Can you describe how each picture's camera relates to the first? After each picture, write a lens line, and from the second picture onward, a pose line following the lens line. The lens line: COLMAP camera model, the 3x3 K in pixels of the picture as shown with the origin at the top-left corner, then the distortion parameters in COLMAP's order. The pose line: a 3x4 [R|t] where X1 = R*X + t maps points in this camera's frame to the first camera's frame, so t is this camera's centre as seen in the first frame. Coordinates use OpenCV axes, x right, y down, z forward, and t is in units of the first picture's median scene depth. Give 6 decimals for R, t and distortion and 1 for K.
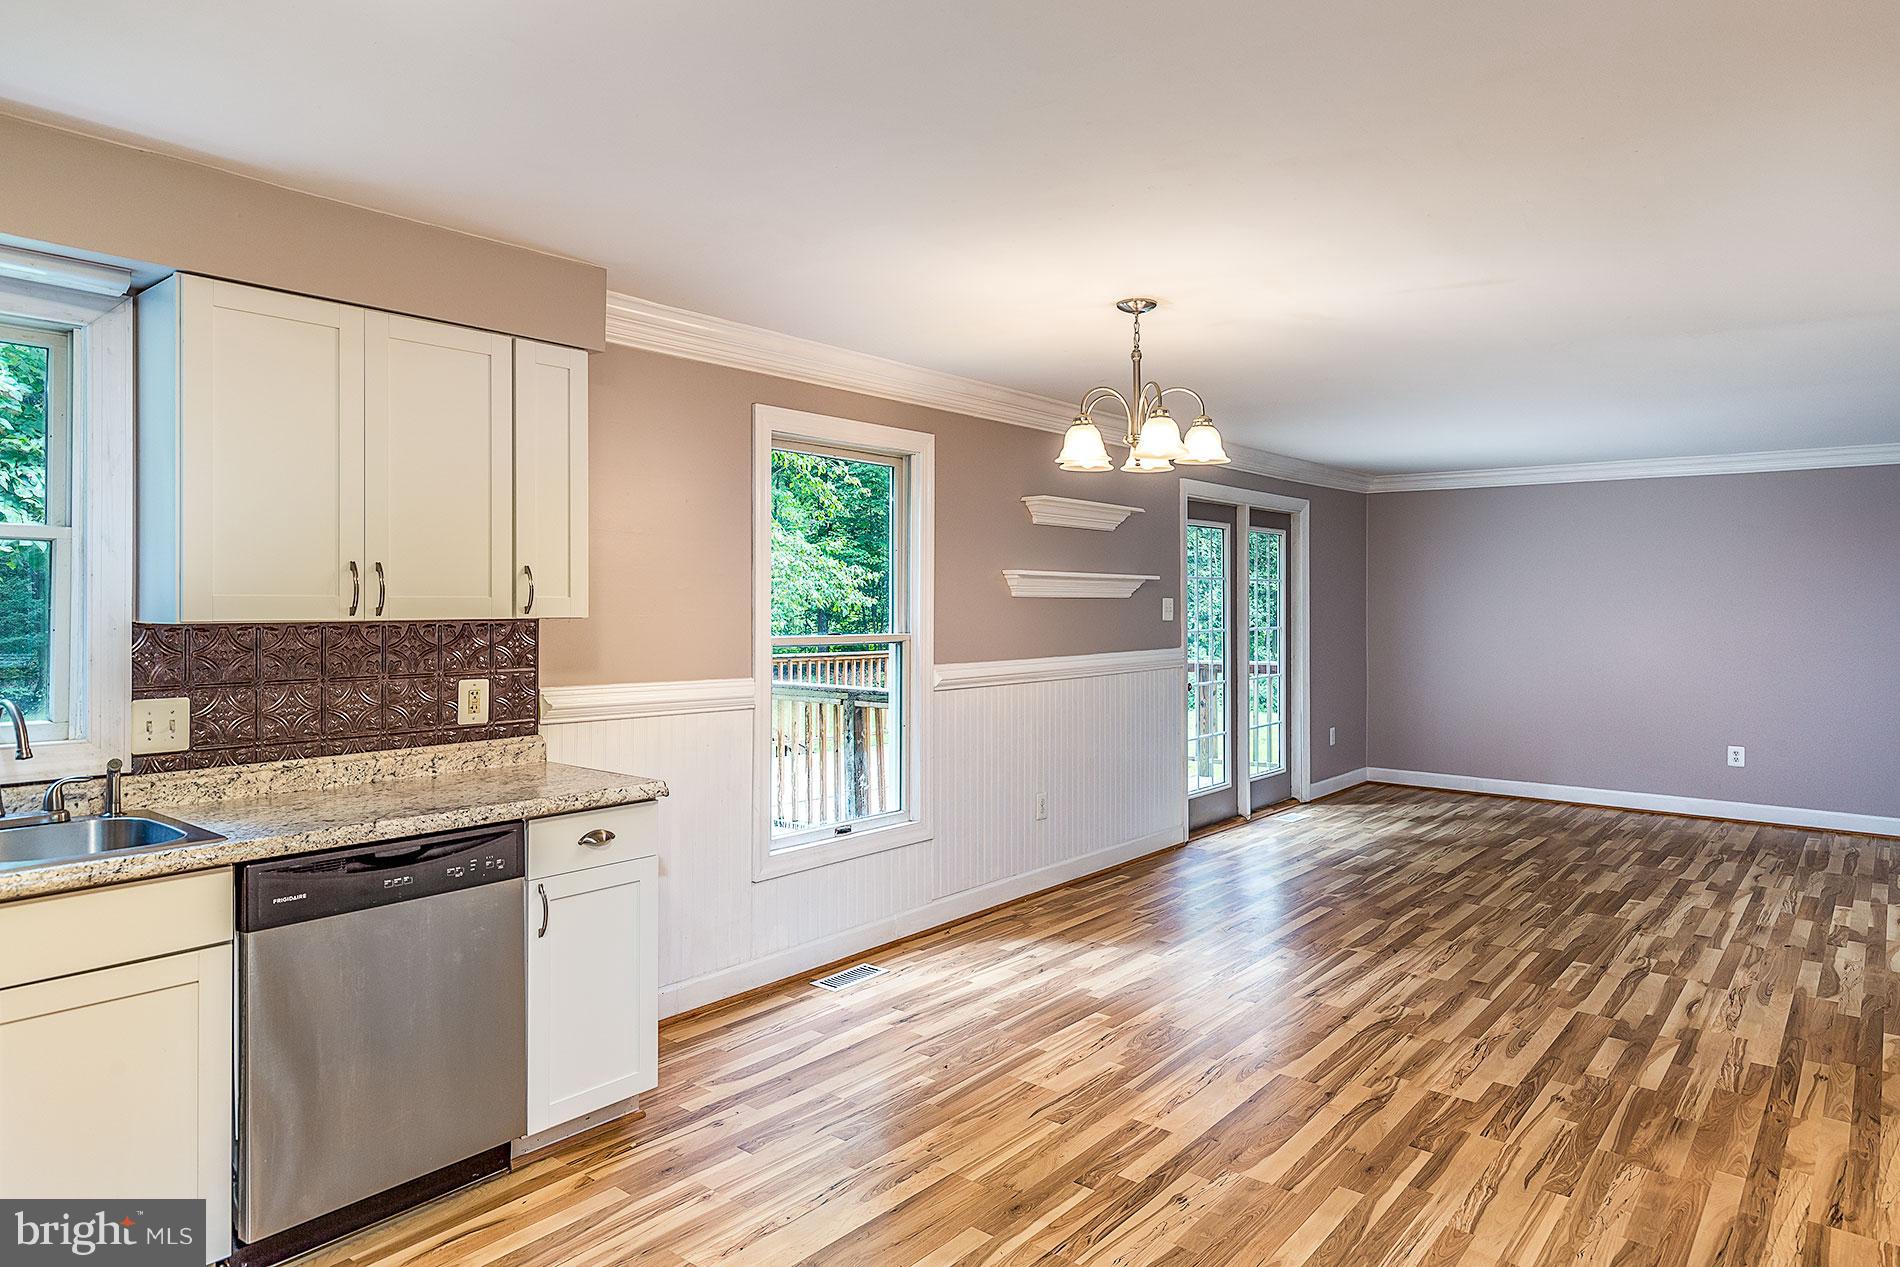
lens RADIAL K [[1155.2, 0, 947.5], [0, 1155.2, 603.9], [0, 0, 1]] dist [-0.008913, 0.000758]
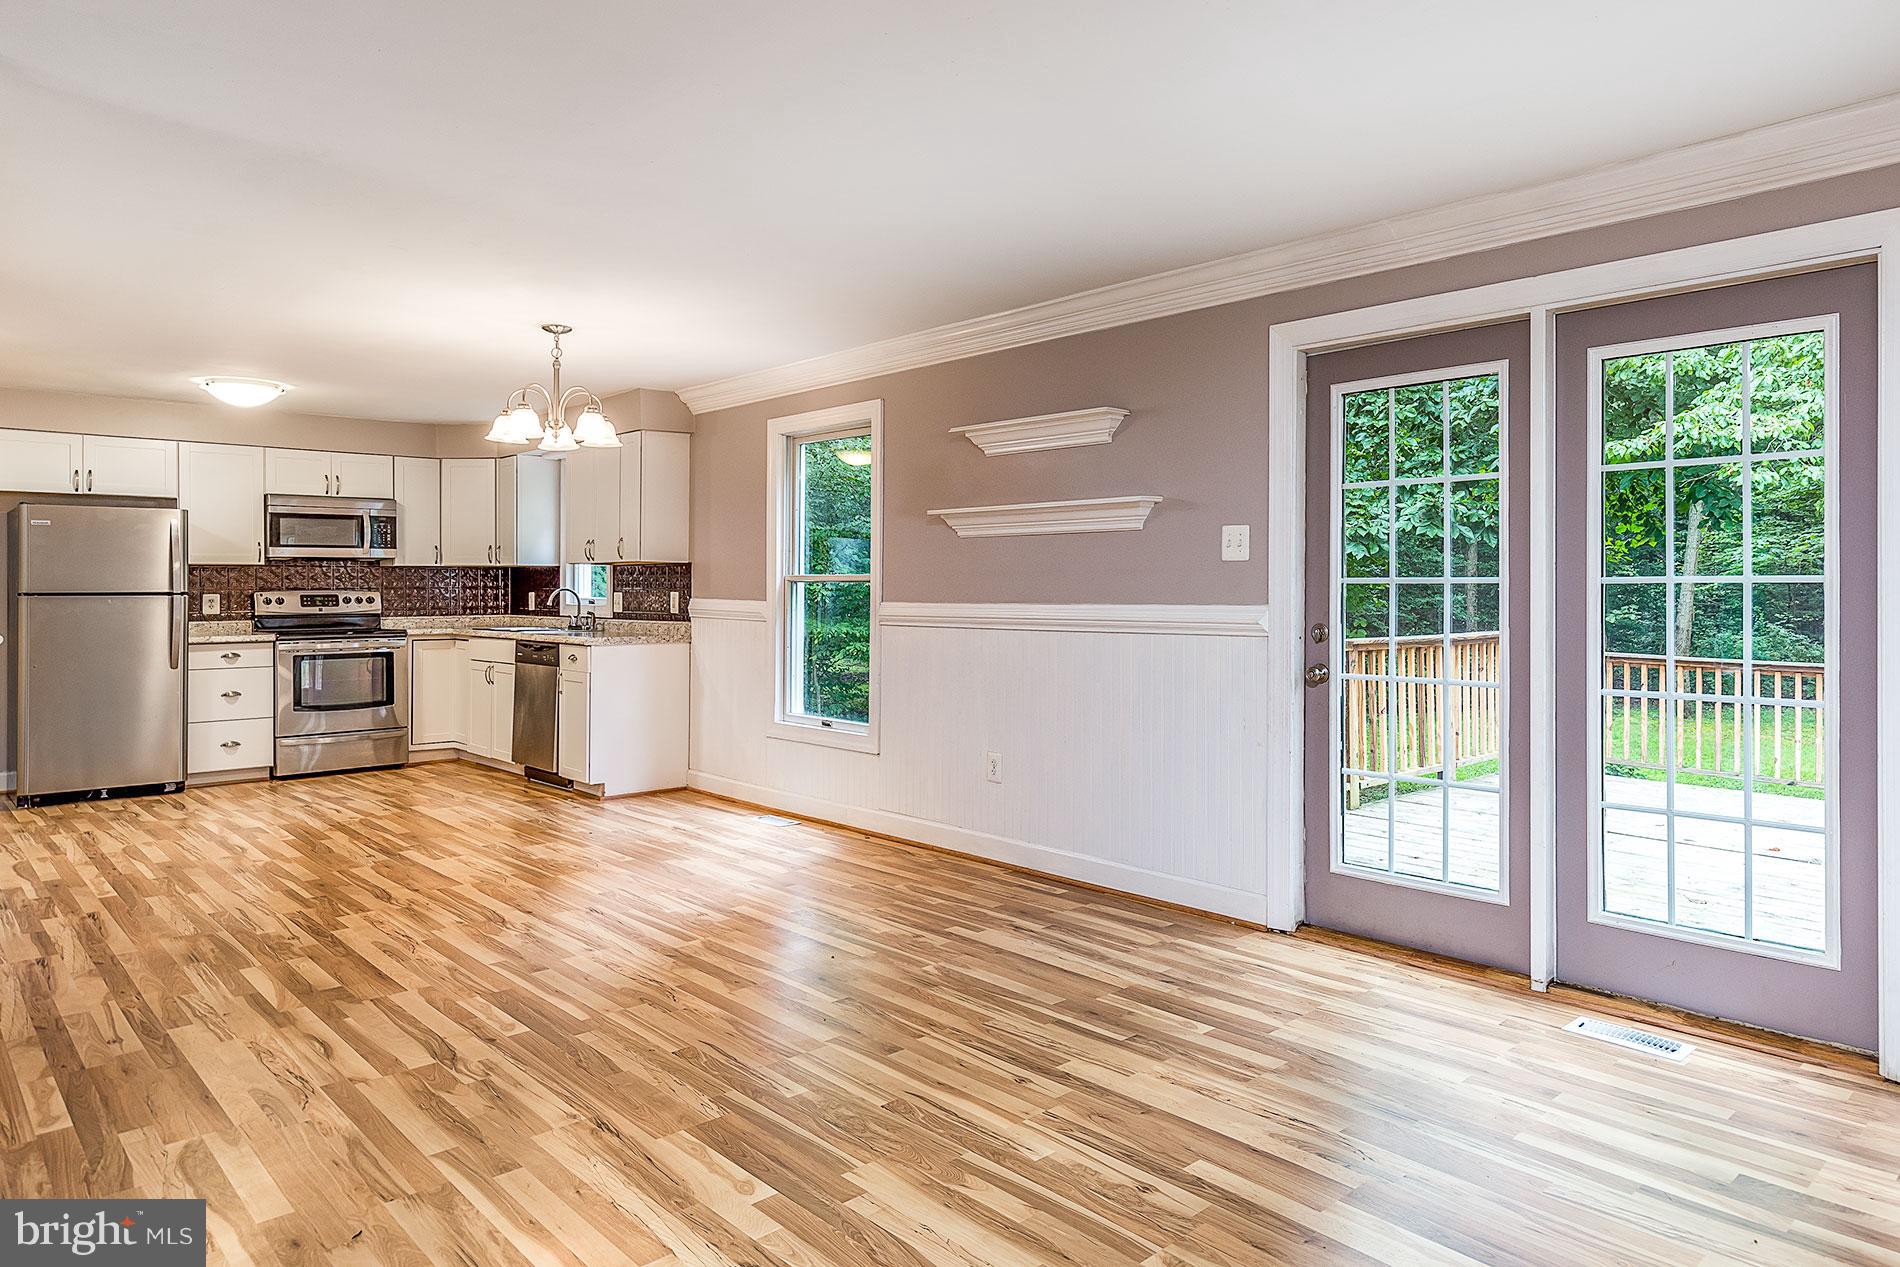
lens RADIAL K [[1155.2, 0, 1017.3], [0, 1155.2, 583.0], [0, 0, 1]] dist [-0.008913, 0.000758]
pose [[-0.091181, -0.007205, -0.995808, 1.556532], [-0.003517, 0.999970, -0.006913, 0.059732], [0.995828, 0.002872, -0.091204, 1.744286]]
